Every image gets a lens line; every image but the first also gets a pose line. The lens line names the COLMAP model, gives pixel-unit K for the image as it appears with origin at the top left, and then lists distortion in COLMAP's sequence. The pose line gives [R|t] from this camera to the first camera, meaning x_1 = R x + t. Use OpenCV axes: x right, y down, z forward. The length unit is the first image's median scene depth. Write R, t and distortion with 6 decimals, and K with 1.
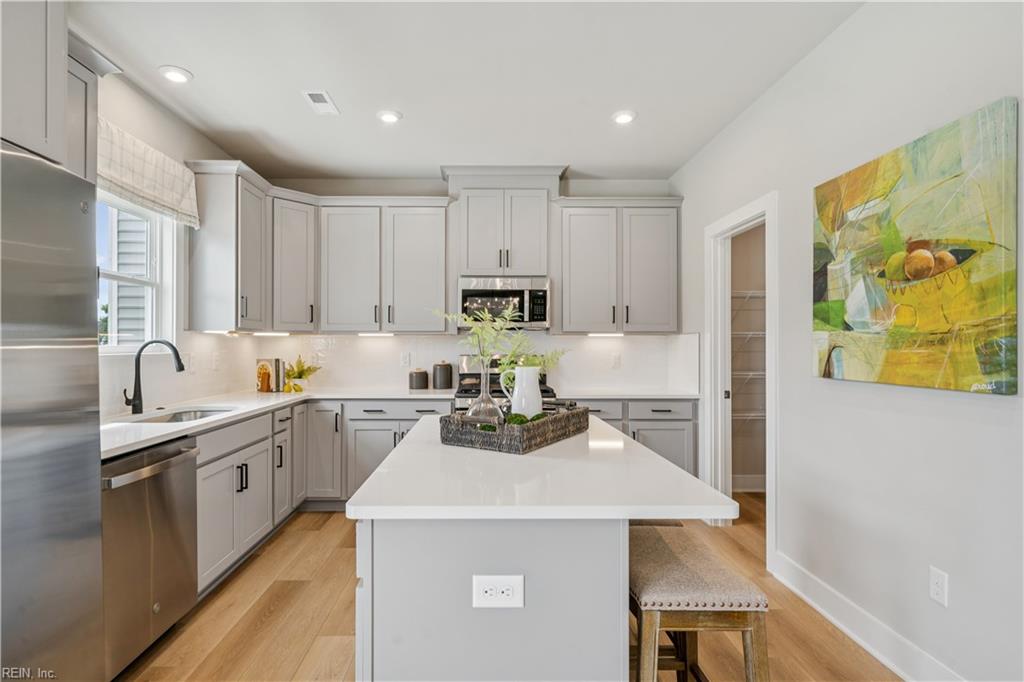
lens RADIAL K [[509.3, 0, 484.7], [0, 509.3, 344.9], [0, 0, 1]] dist [0.006042, 0.000164]
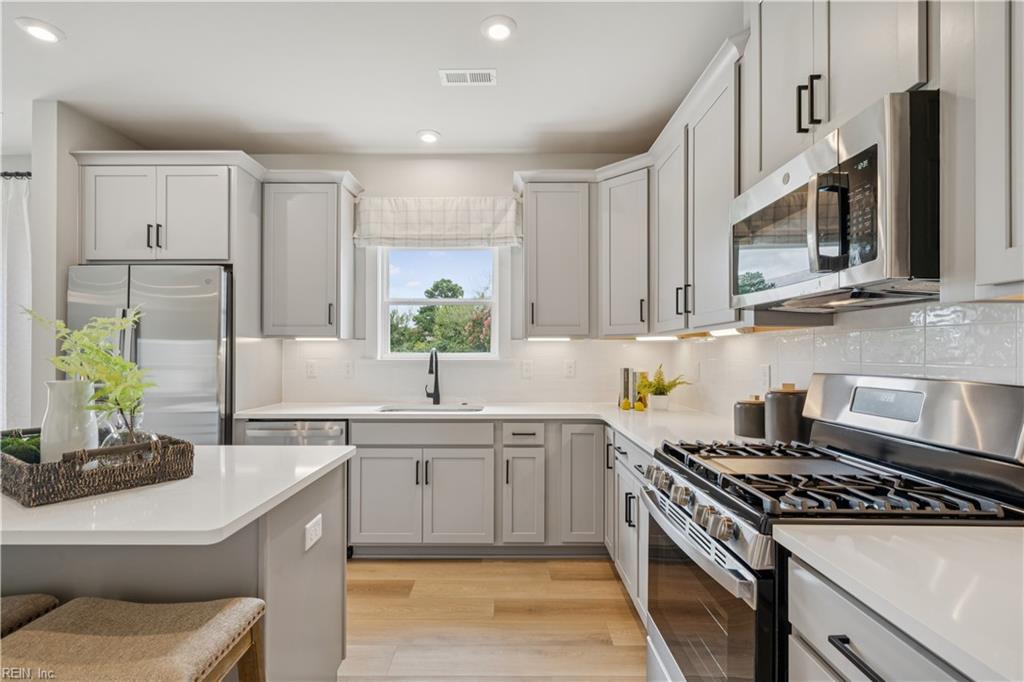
lens RADIAL K [[482.8, 0, 507.8], [0, 482.8, 350.4], [0, 0, 1]] dist [0.011709, -0.000482]
pose [[-0.010447, -0.008392, -0.999910, 0.434372], [0.003560, 0.999958, -0.008430, 0.004340], [0.999939, -0.003648, -0.010417, 0.908968]]
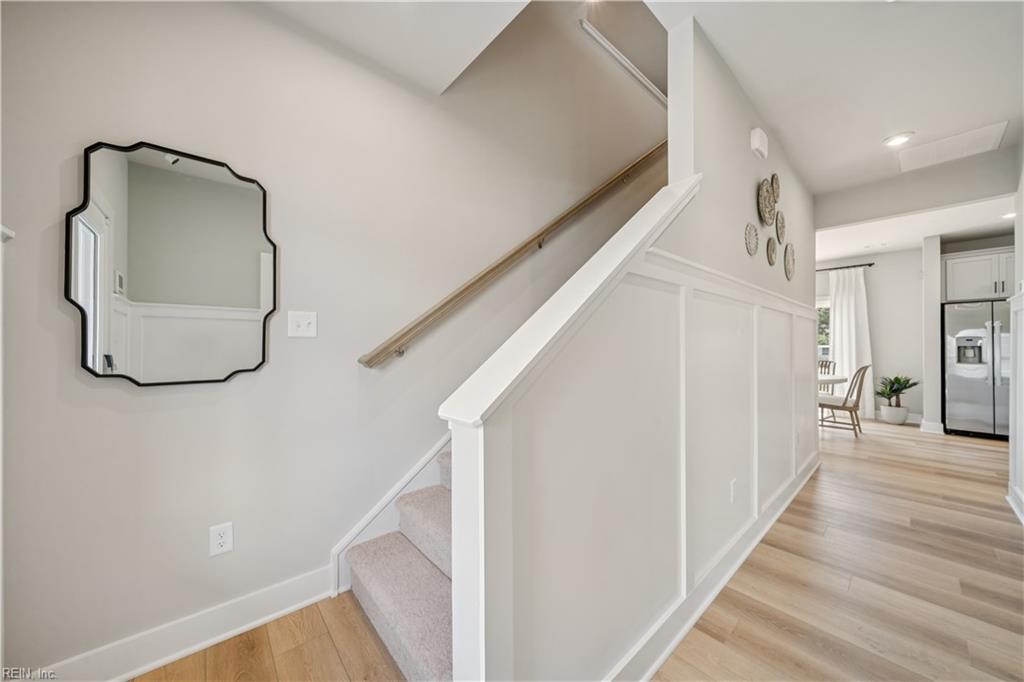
lens RADIAL K [[361.2, 0, 484.3], [0, 361.2, 339.4], [0, 0, 1]] dist [-0.003148, 0.000048]
pose [[-0.769119, -0.007705, -0.639059, 1.827800], [0.000238, 0.999924, -0.012343, 0.006238], [0.639105, -0.009645, -0.769059, 0.133715]]
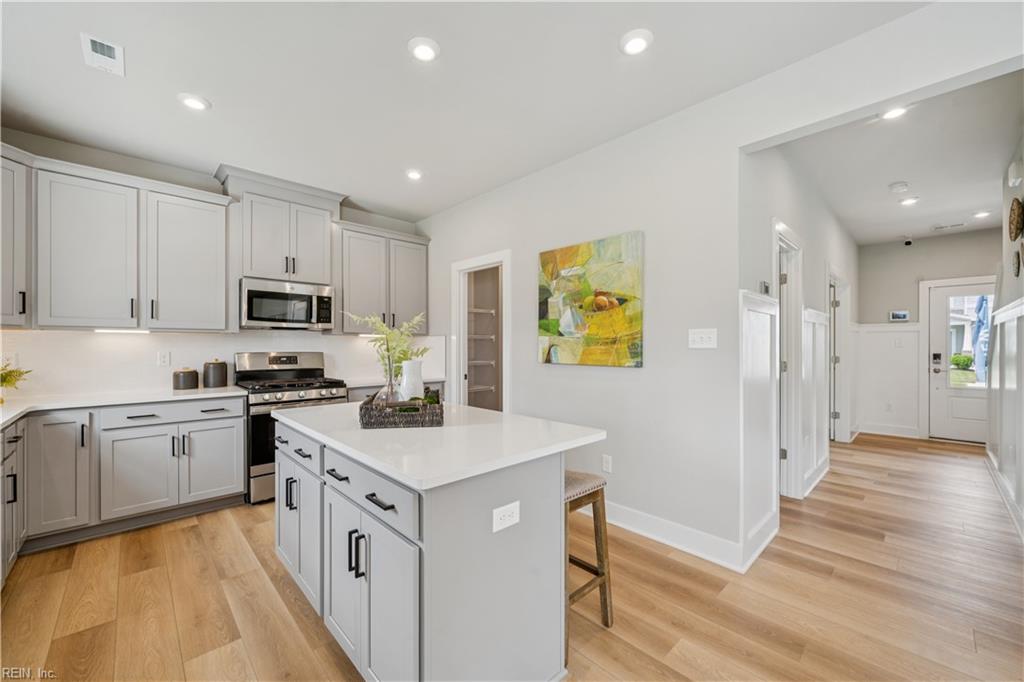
lens RADIAL K [[397.9, 0, 504.2], [0, 397.9, 346.0], [0, 0, 1]] dist [-0.002449, -0.000236]
pose [[0.738489, -0.001114, 0.674265, -0.231352], [-0.003202, 0.999982, 0.005160, -0.000024], [-0.674258, -0.005969, 0.738472, 0.058014]]
